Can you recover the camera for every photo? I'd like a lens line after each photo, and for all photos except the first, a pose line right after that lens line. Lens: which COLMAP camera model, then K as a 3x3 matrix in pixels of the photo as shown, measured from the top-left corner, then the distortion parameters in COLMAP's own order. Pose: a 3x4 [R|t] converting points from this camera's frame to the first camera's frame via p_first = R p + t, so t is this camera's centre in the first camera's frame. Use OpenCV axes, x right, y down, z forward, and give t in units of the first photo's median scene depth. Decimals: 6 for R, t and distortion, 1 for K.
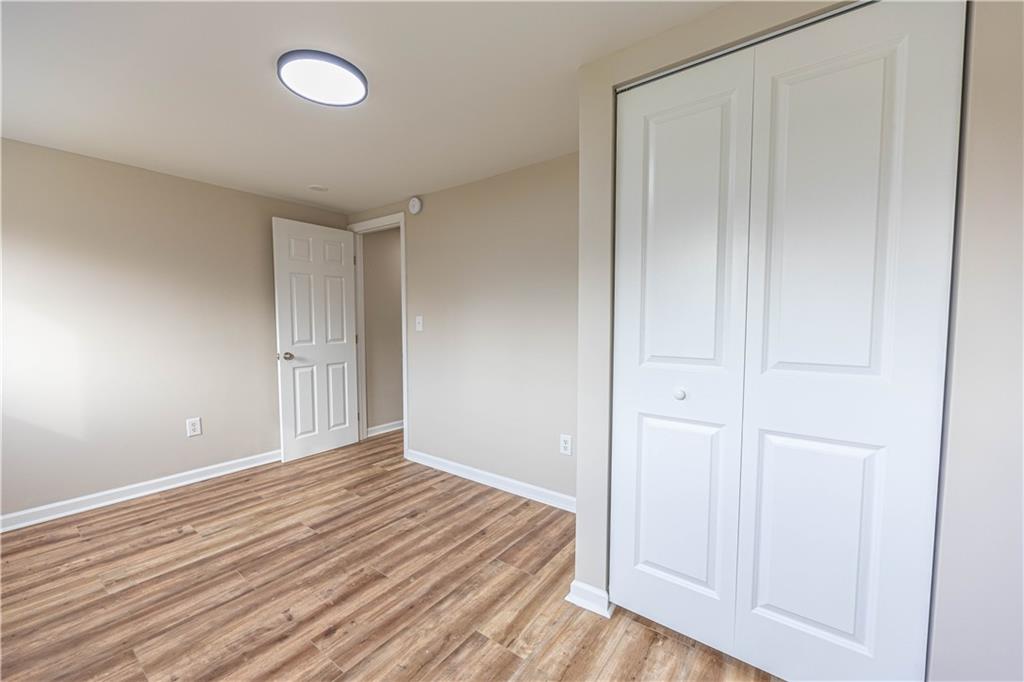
lens RADIAL K [[395.5, 0, 520.6], [0, 395.5, 342.1], [0, 0, 1]] dist [0.000227, 0.000226]
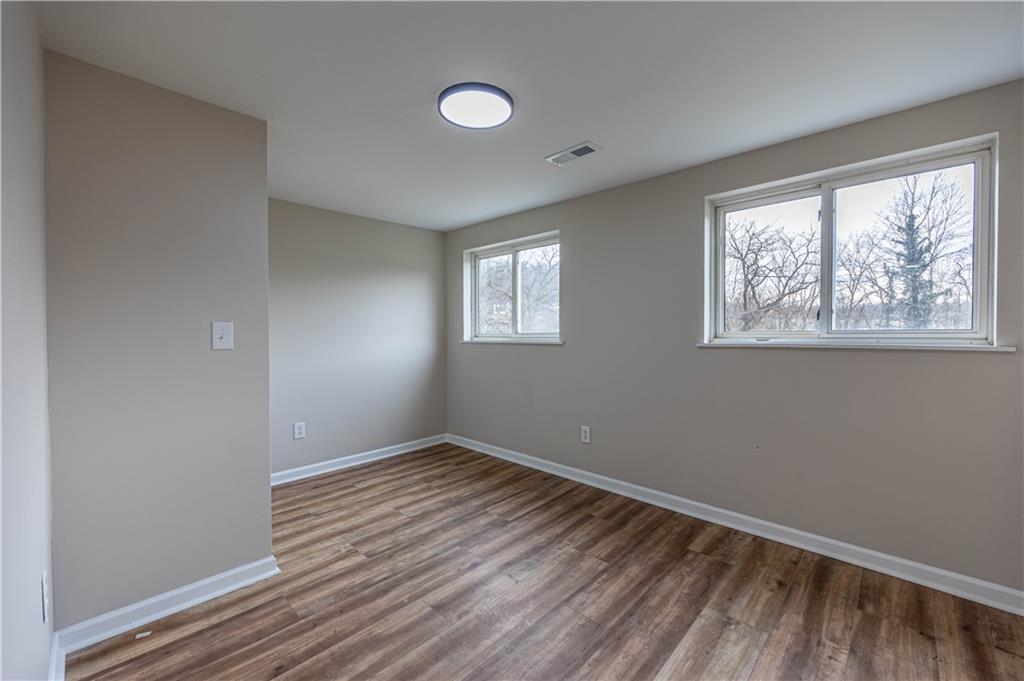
lens RADIAL K [[395.5, 0, 520.6], [0, 395.5, 341.6], [0, 0, 1]] dist [0.000227, 0.000226]
pose [[-0.992667, -0.002892, 0.120844, -0.687340], [0.005676, 0.997496, 0.070495, -0.086370], [-0.120745, 0.070664, -0.990165, 1.938457]]
